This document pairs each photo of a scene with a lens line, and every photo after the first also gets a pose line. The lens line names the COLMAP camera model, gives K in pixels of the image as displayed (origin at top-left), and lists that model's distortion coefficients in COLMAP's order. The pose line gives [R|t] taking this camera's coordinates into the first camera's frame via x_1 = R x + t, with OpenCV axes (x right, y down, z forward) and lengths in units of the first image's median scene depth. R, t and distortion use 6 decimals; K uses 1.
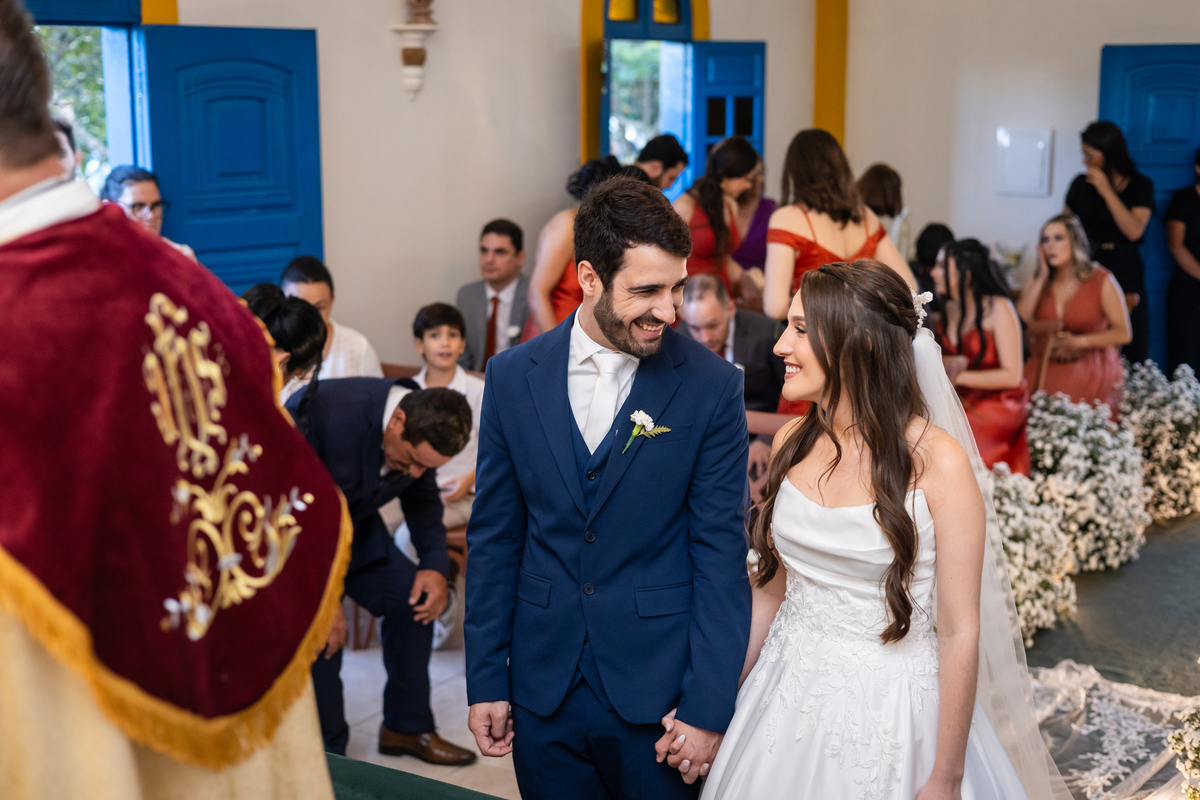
lens RADIAL K [[1722.3, 0, 600.0], [0, 1722.3, 400.0], [0, 0, 1]] dist [-0.008930, -0.039173]
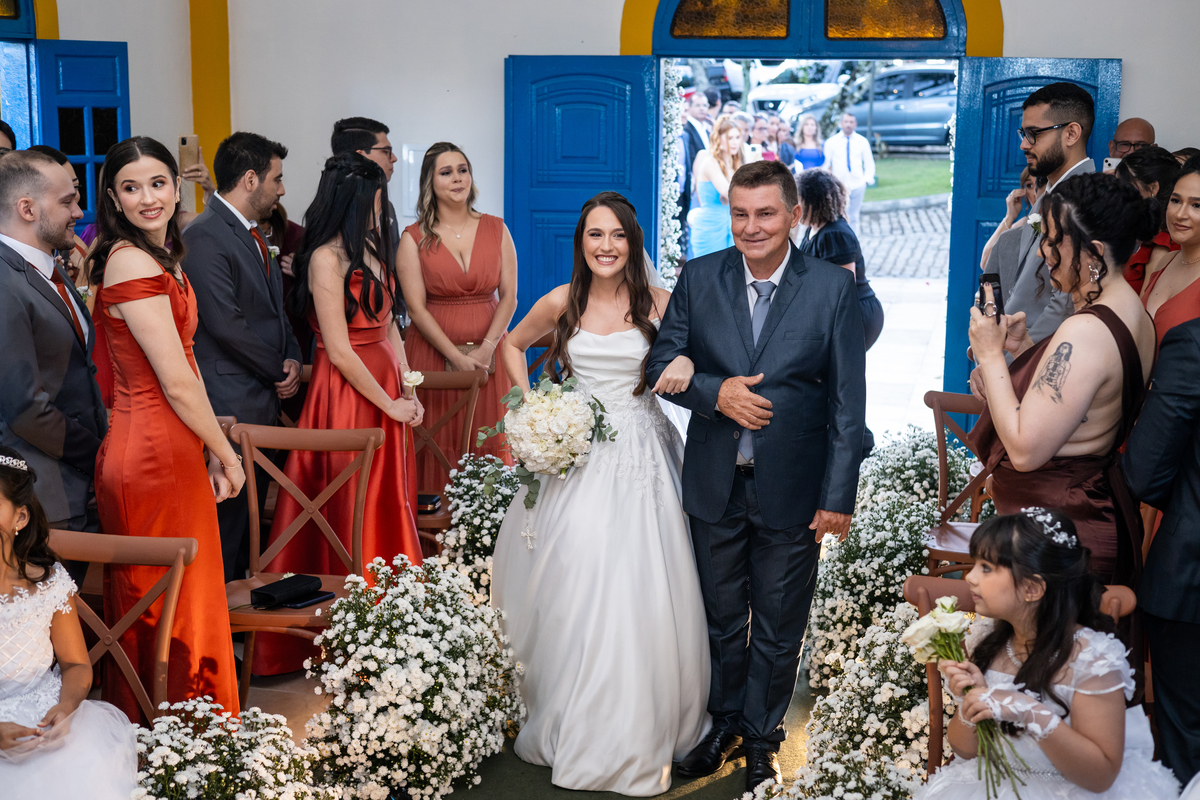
lens RADIAL K [[1722.3, 0, 600.0], [0, 1722.3, 400.0], [0, 0, 1]] dist [-0.008930, -0.039173]
pose [[0.941530, -0.045936, 0.333784, 0.039583], [0.048160, 0.998838, 0.001612, -0.036721], [-0.333471, 0.014557, 0.942648, 0.204818]]
